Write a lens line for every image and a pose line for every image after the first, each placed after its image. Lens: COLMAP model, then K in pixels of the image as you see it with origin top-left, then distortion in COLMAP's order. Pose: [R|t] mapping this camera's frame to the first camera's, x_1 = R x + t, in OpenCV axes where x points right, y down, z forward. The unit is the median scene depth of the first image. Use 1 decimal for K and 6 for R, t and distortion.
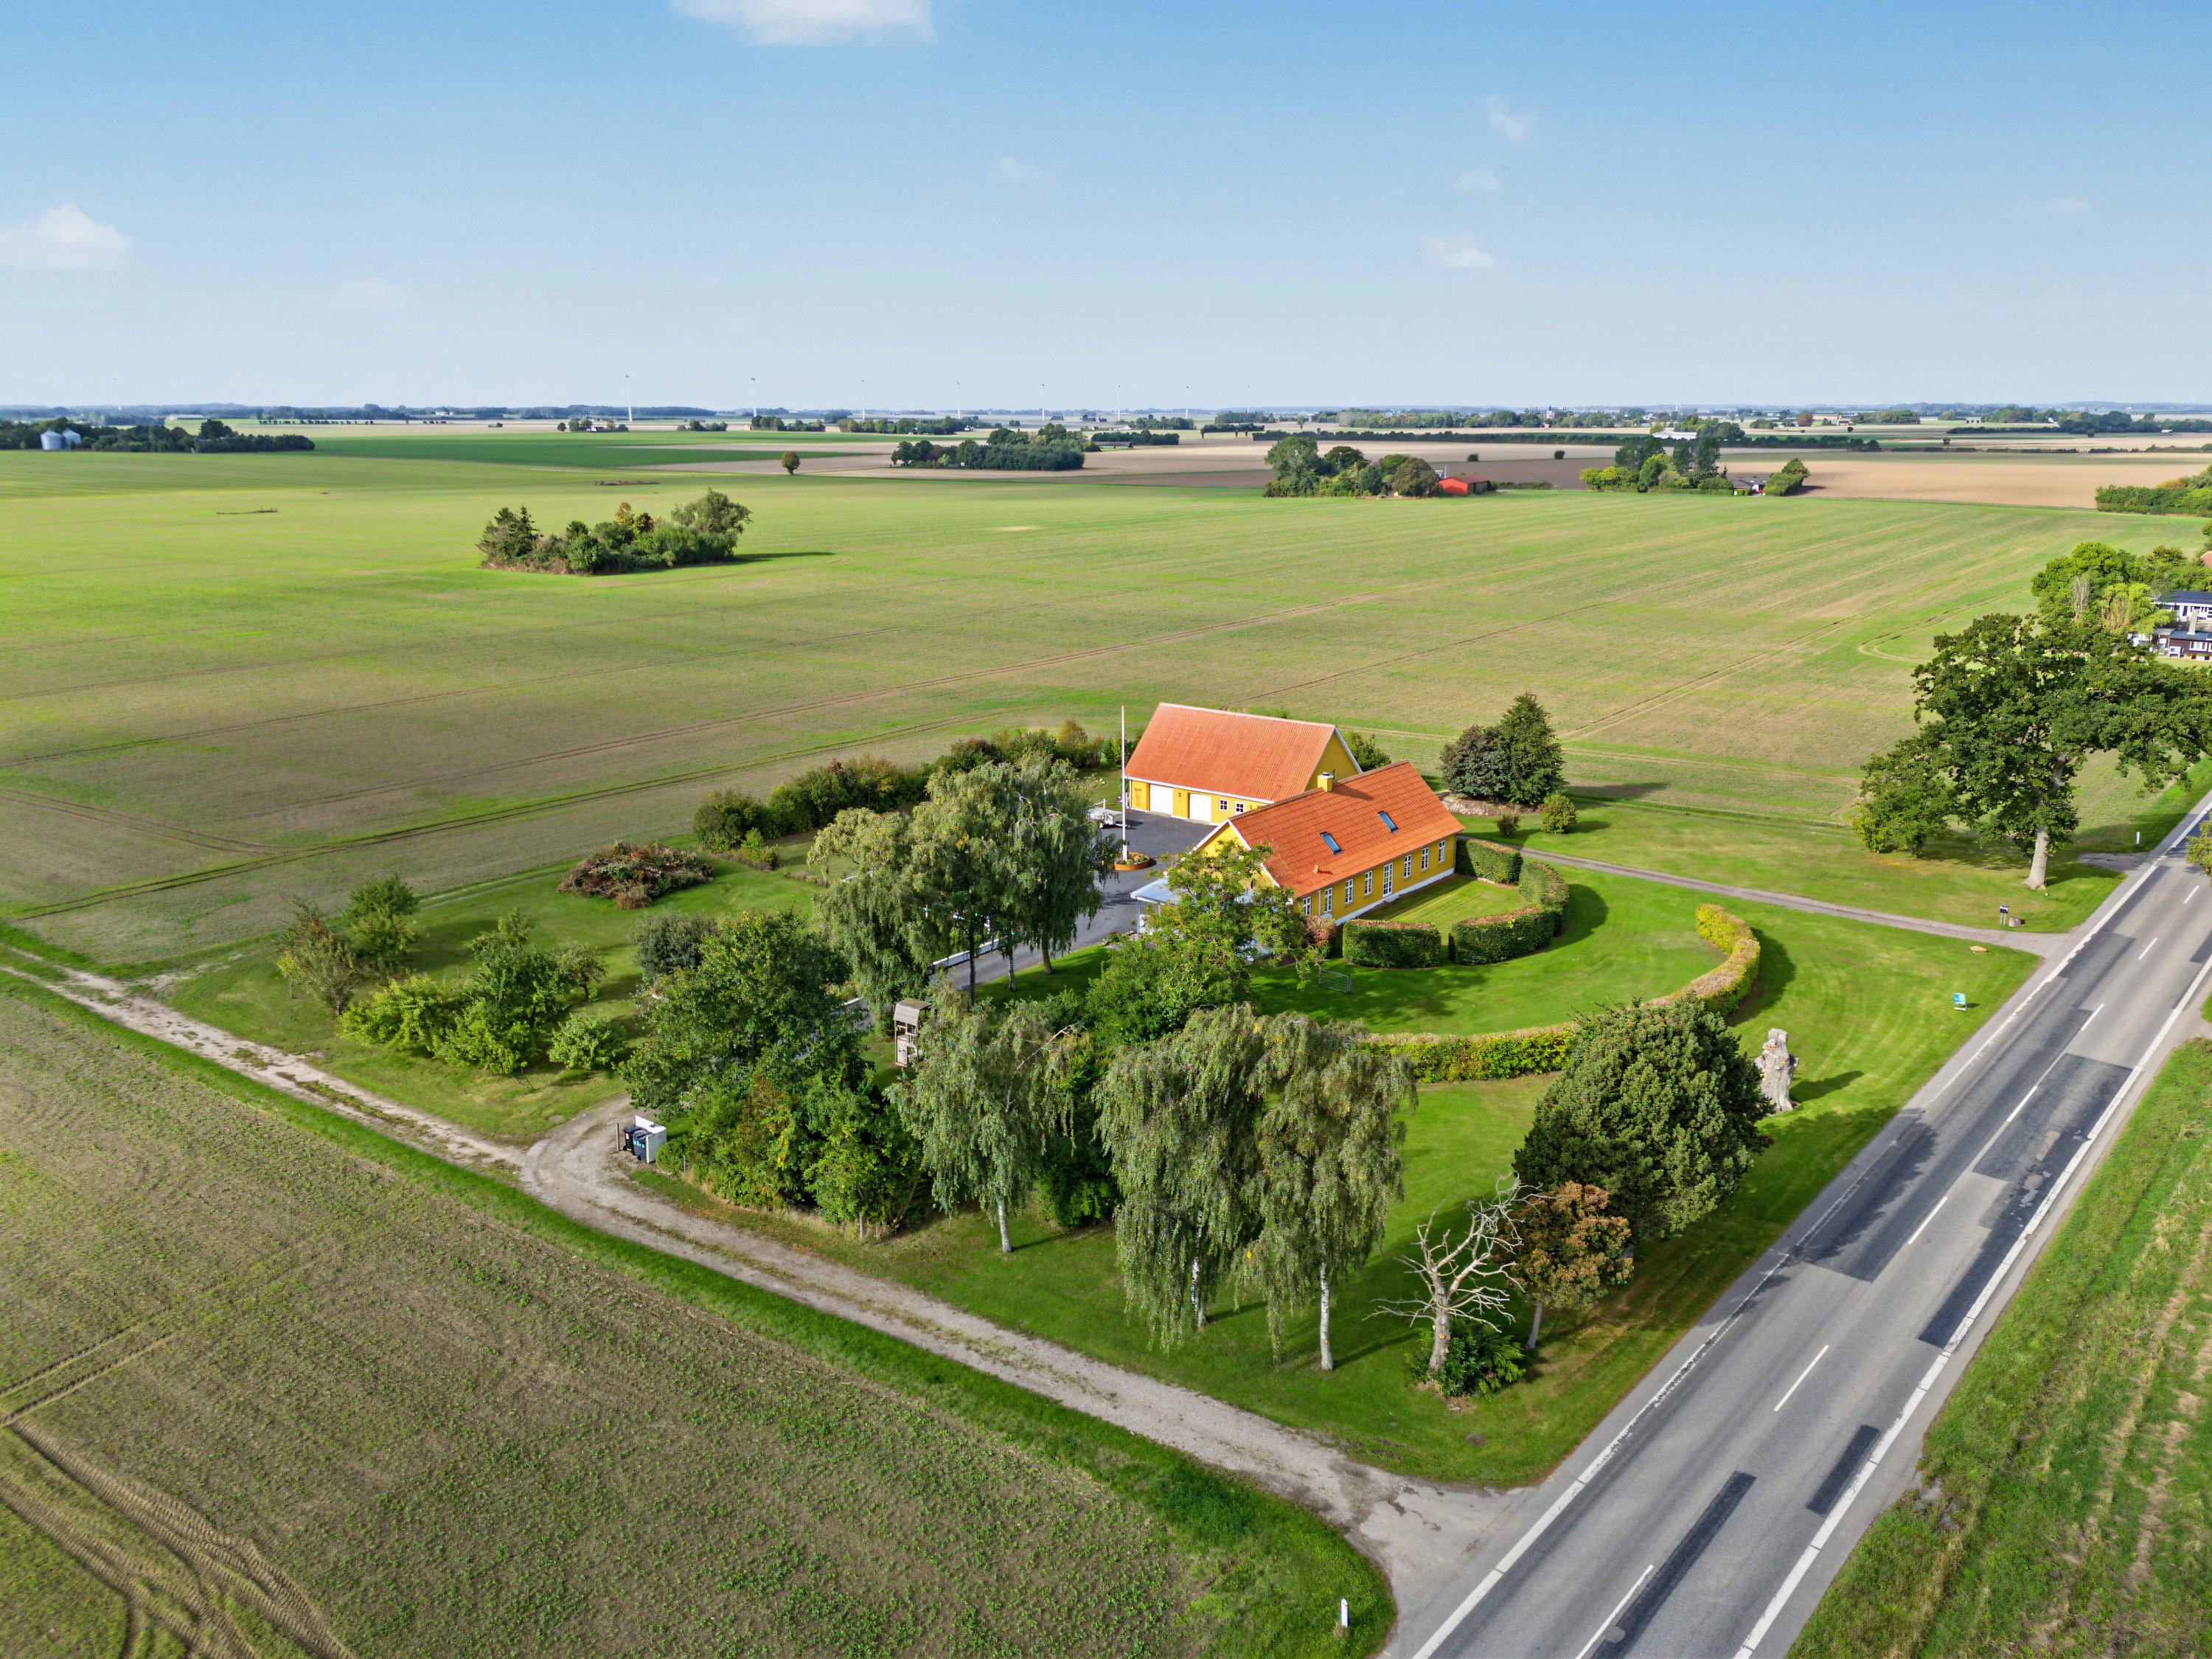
lens RADIAL K [[1622.6, 0, 1094.0], [0, 1622.6, 836.7], [0, 0, 1]] dist [0.067011, -0.058804]
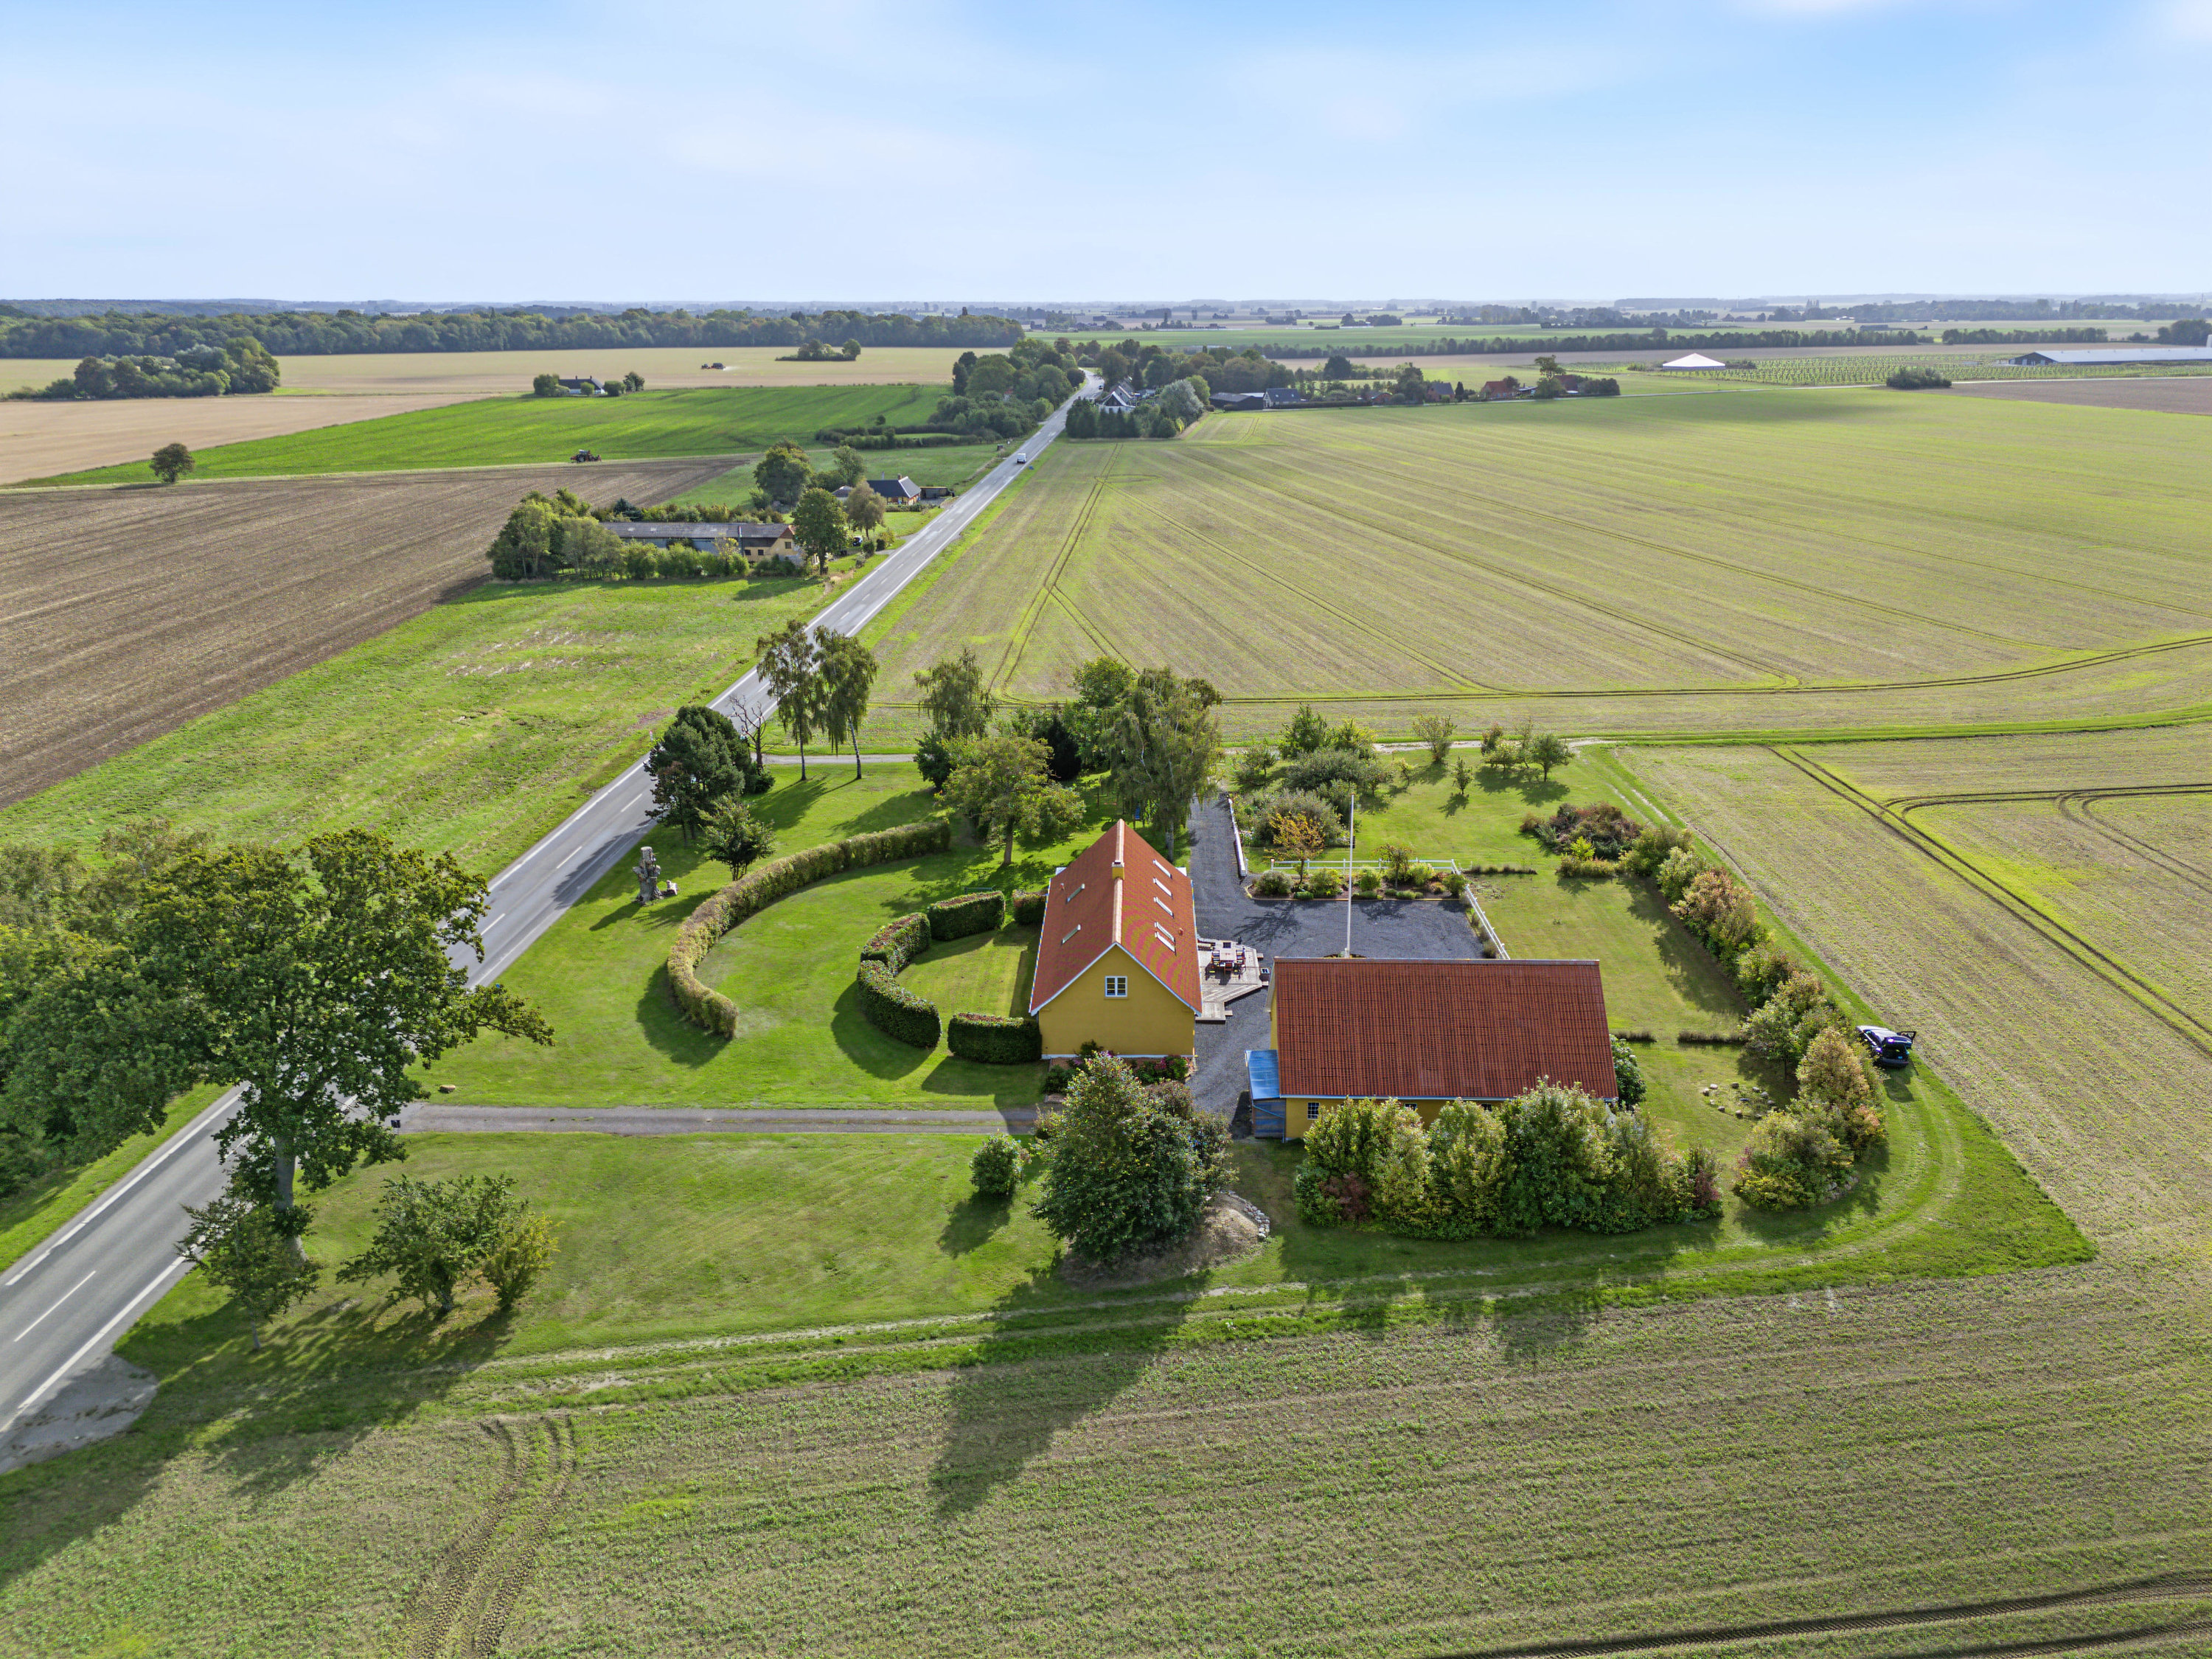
lens RADIAL K [[1622.6, 0, 1096.8], [0, 1622.6, 815.6], [0, 0, 1]] dist [0.067011, -0.058804]
pose [[-0.791856, 0.187785, -0.581121, 0.870029], [-0.149360, 0.863106, 0.482430, -0.646109], [0.592162, 0.468811, -0.655408, 2.021697]]
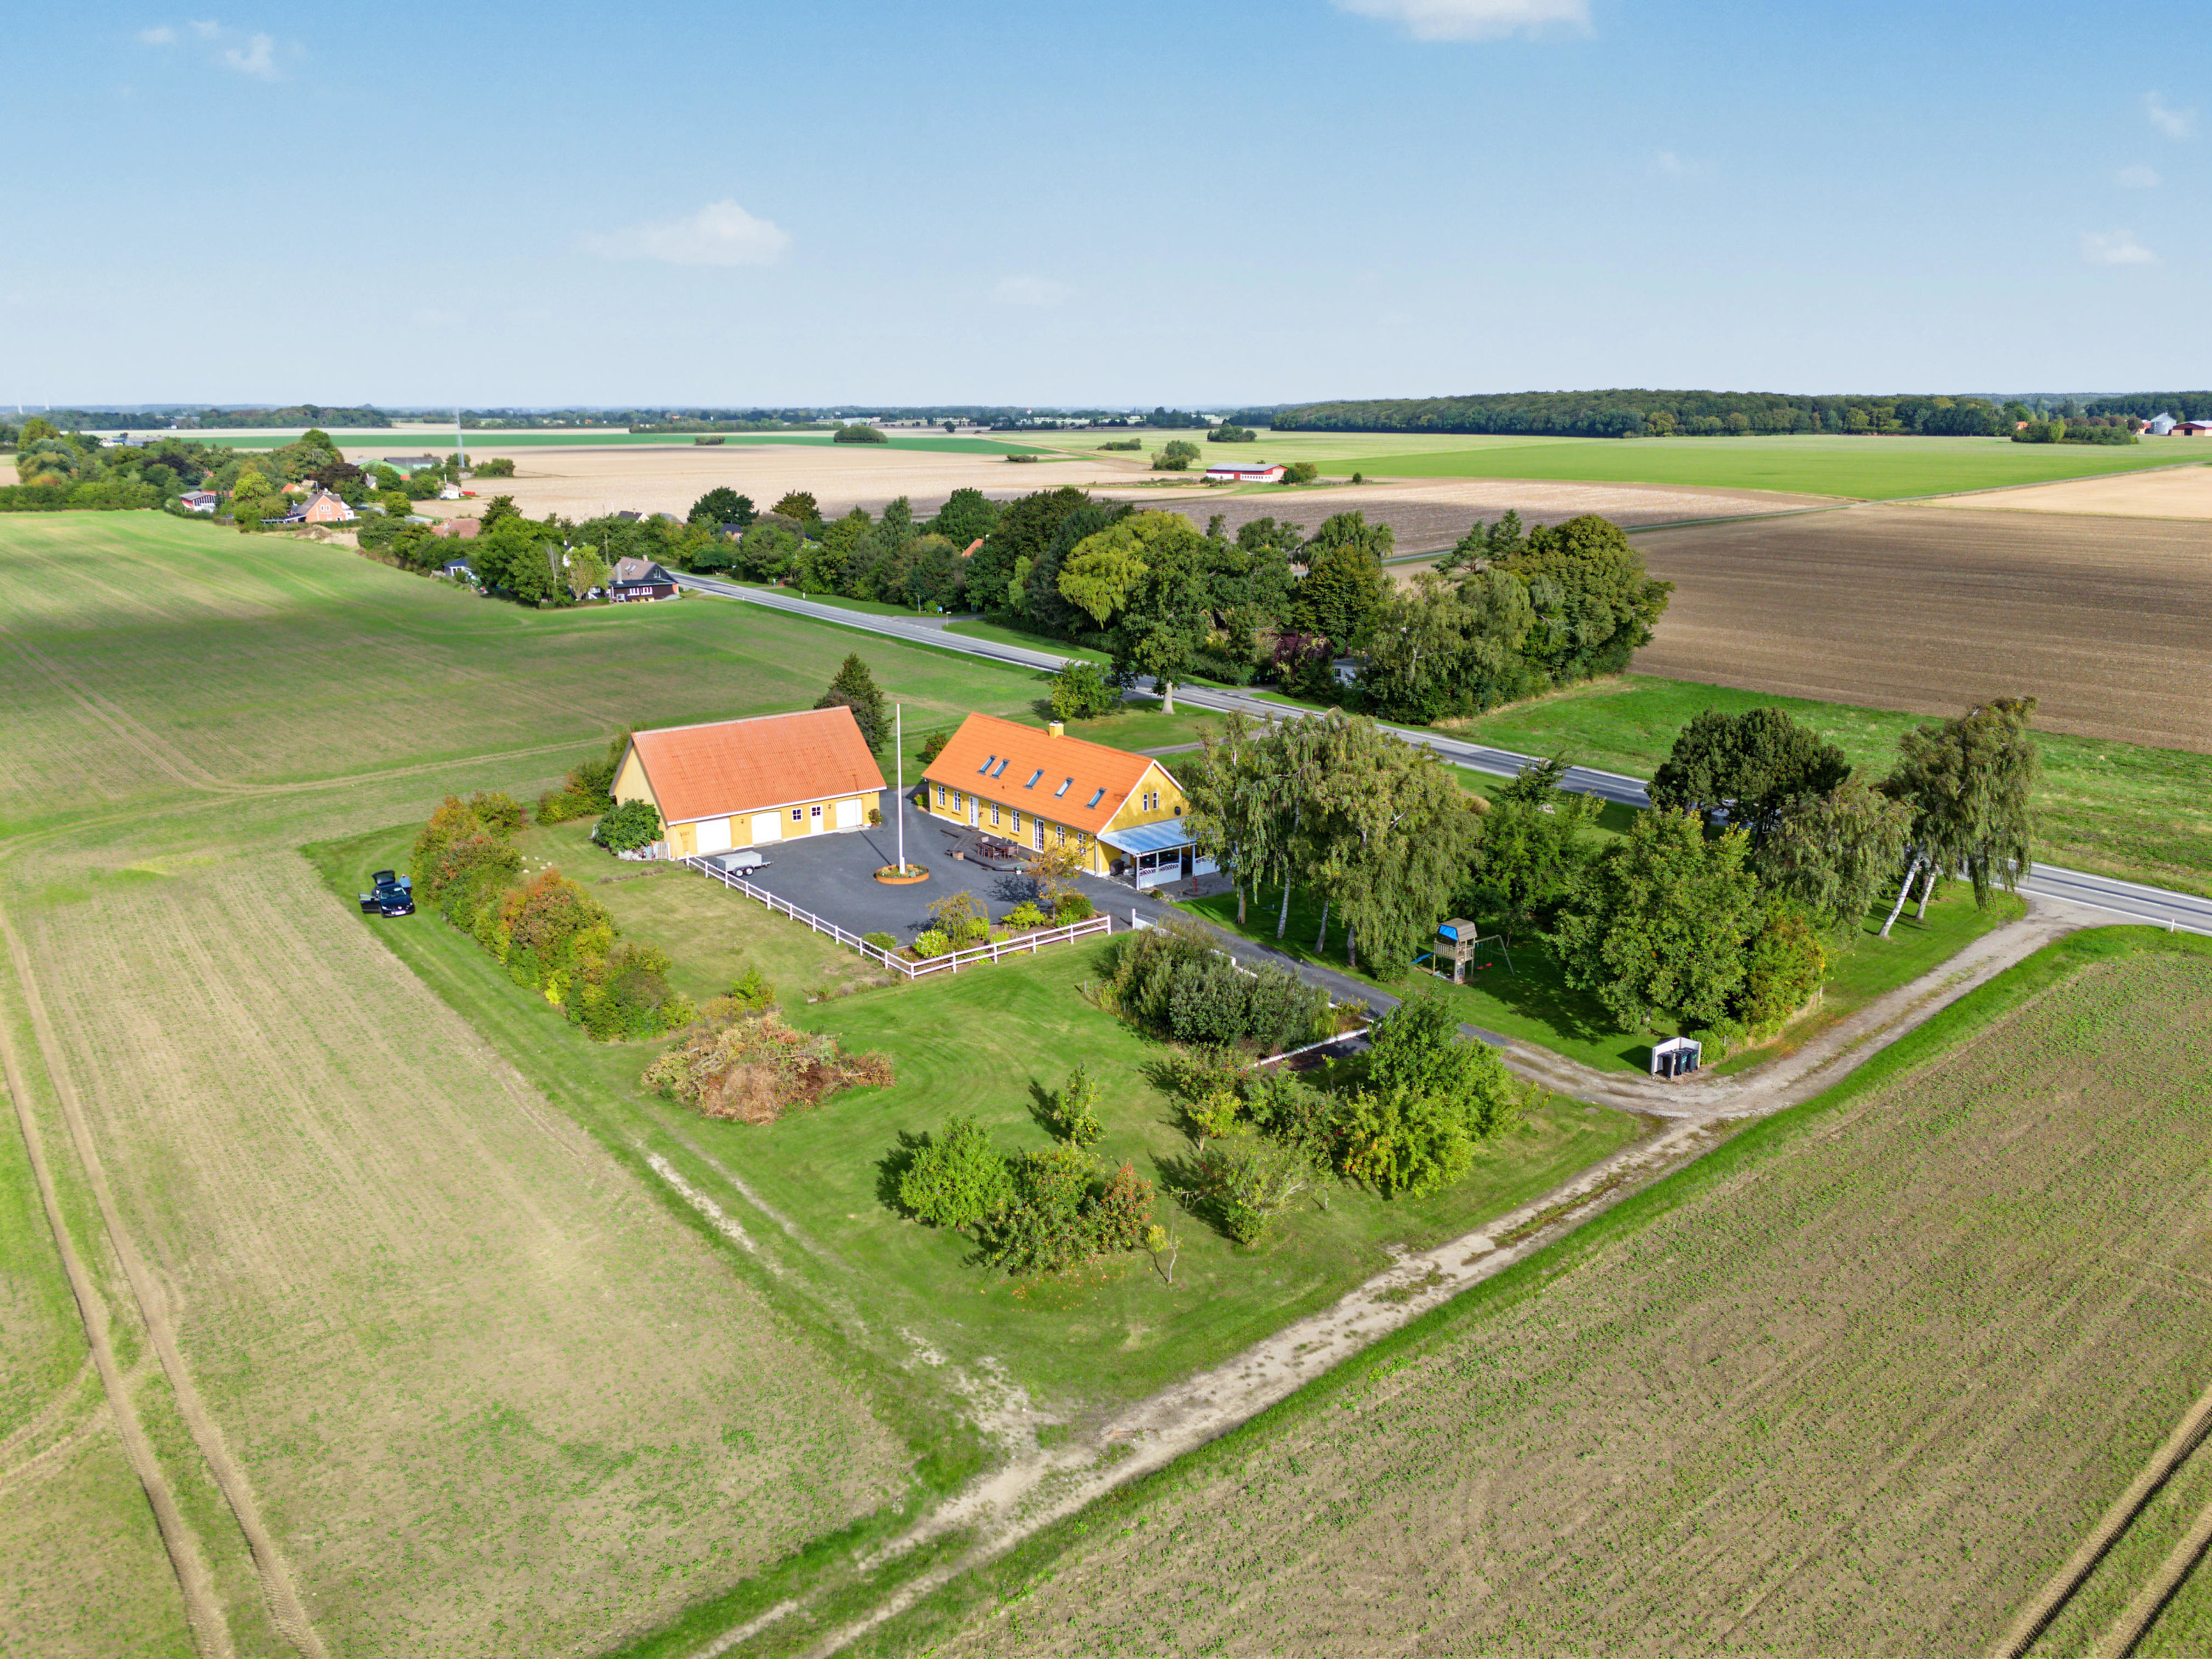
lens RADIAL K [[1622.6, 0, 1094.4], [0, 1622.6, 850.0], [0, 0, 1]] dist [0.067011, -0.058804]
pose [[0.228872, -0.256459, 0.939067, -1.110958], [0.251694, 0.947460, 0.197408, -0.207222], [-0.940355, 0.191176, 0.281396, 0.864421]]
